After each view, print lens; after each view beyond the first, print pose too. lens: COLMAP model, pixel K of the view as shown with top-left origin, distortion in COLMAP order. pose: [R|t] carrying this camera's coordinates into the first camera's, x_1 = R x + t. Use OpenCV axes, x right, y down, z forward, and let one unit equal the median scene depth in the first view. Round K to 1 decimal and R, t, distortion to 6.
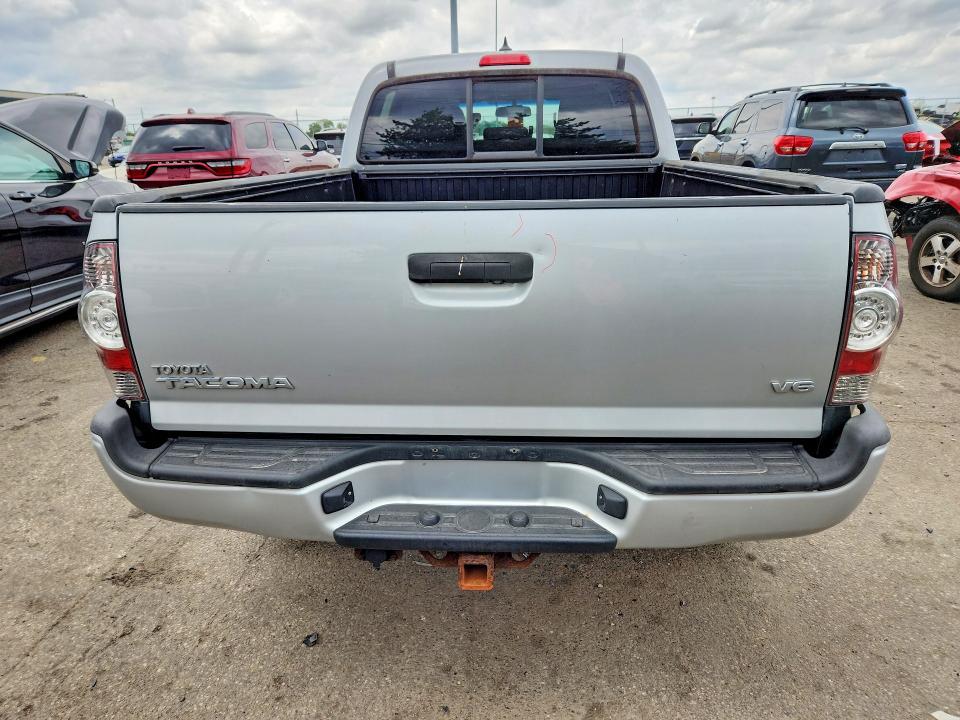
lens RADIAL K [[654.9, 0, 486.8], [0, 654.9, 364.1], [0, 0, 1]] dist [0.005709, 0.000127]
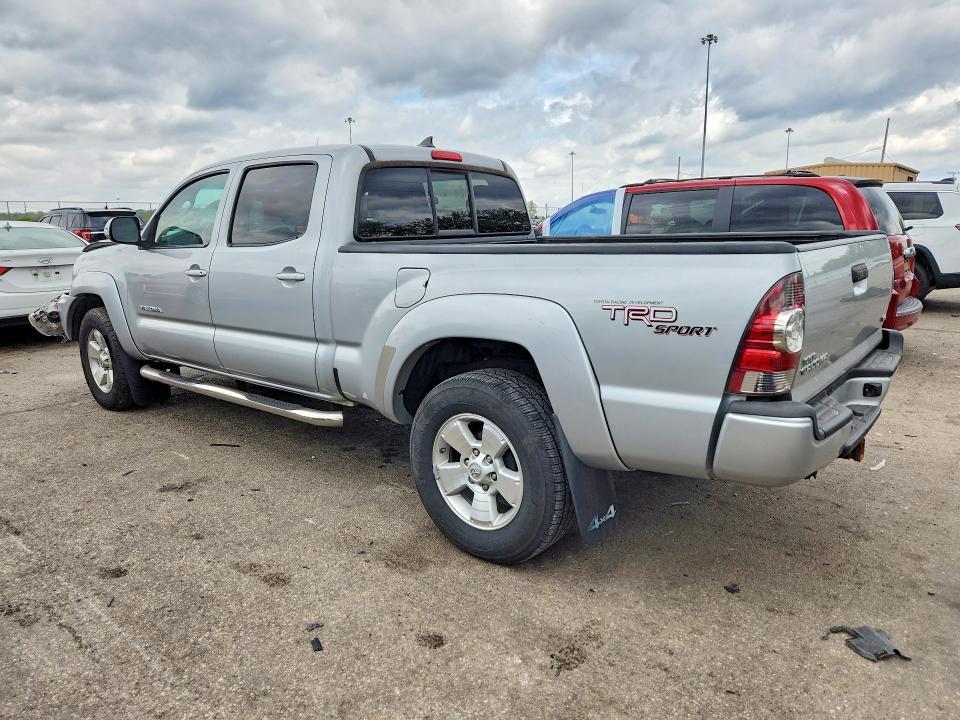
lens RADIAL K [[640.0, 0, 480.0], [0, 640.0, 360.0], [0, 0, 1]] dist [0.006004, 0.000946]
pose [[0.577595, -0.156255, 0.801230, -0.939238], [0.265667, 0.964058, -0.003506, -0.084865], [-0.771884, 0.214886, 0.598347, 0.337518]]
